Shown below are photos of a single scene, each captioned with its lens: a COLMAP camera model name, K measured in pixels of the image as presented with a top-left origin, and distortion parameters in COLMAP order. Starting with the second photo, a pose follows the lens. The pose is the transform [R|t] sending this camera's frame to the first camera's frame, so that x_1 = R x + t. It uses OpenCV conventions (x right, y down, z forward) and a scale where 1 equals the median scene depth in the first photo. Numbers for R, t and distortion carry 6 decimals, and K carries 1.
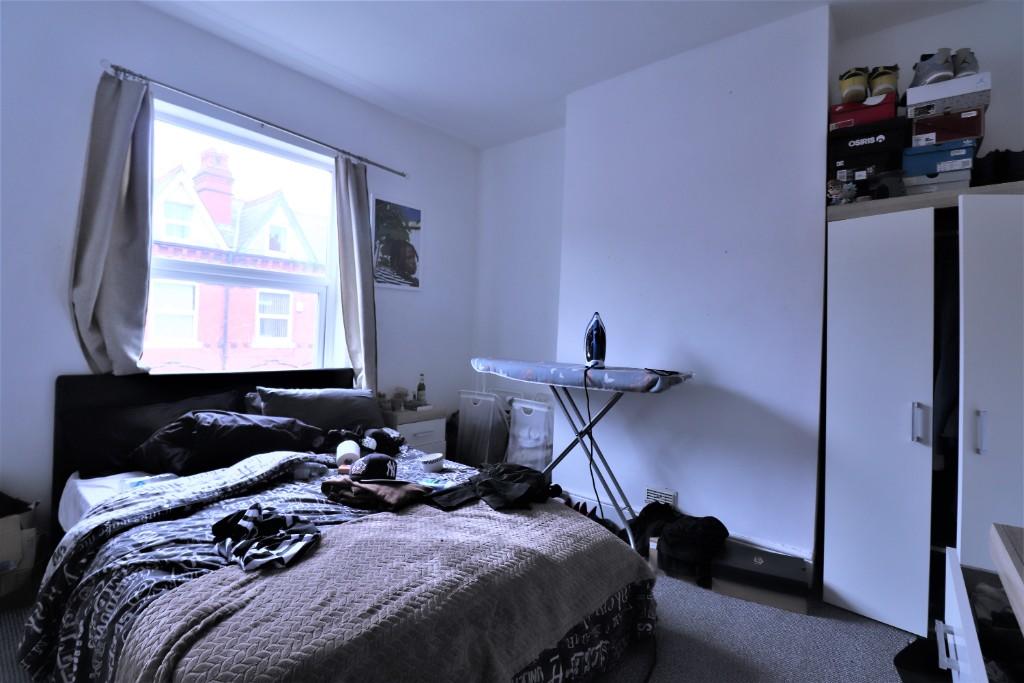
lens RADIAL K [[473.4, 0, 508.9], [0, 473.4, 330.5], [0, 0, 1]] dist [-0.001520, -0.011443]
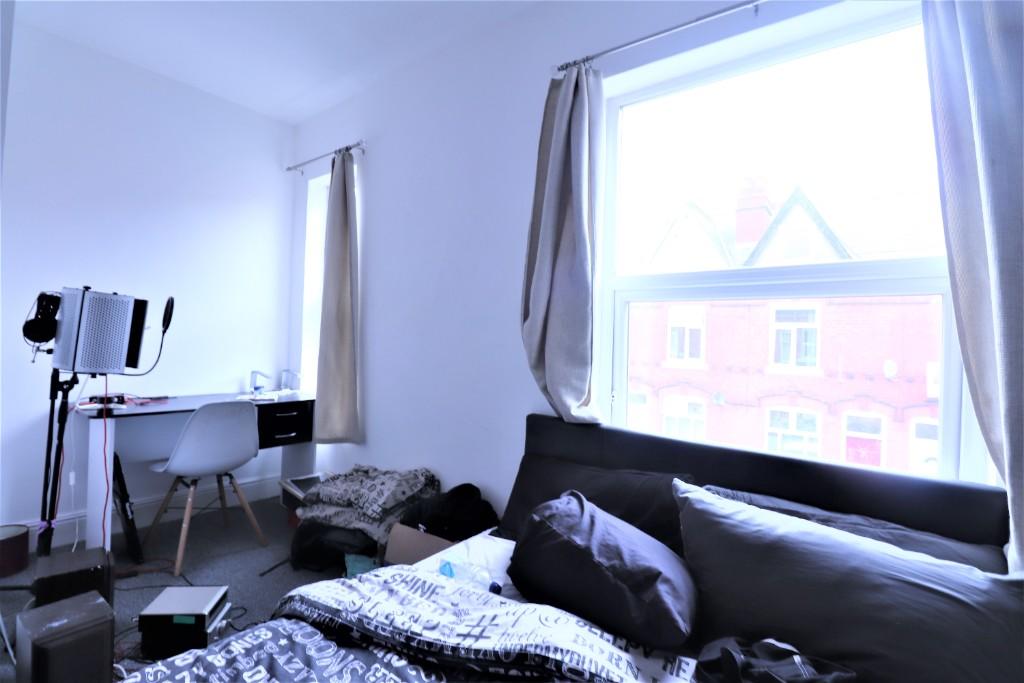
lens RADIAL K [[473.4, 0, 508.9], [0, 473.4, 330.5], [0, 0, 1]] dist [-0.001520, -0.011443]
pose [[0.067400, -0.038867, -0.996969, 0.020935], [-0.035308, 0.998522, -0.041315, -0.030177], [0.997101, 0.037986, 0.065928, 0.868243]]
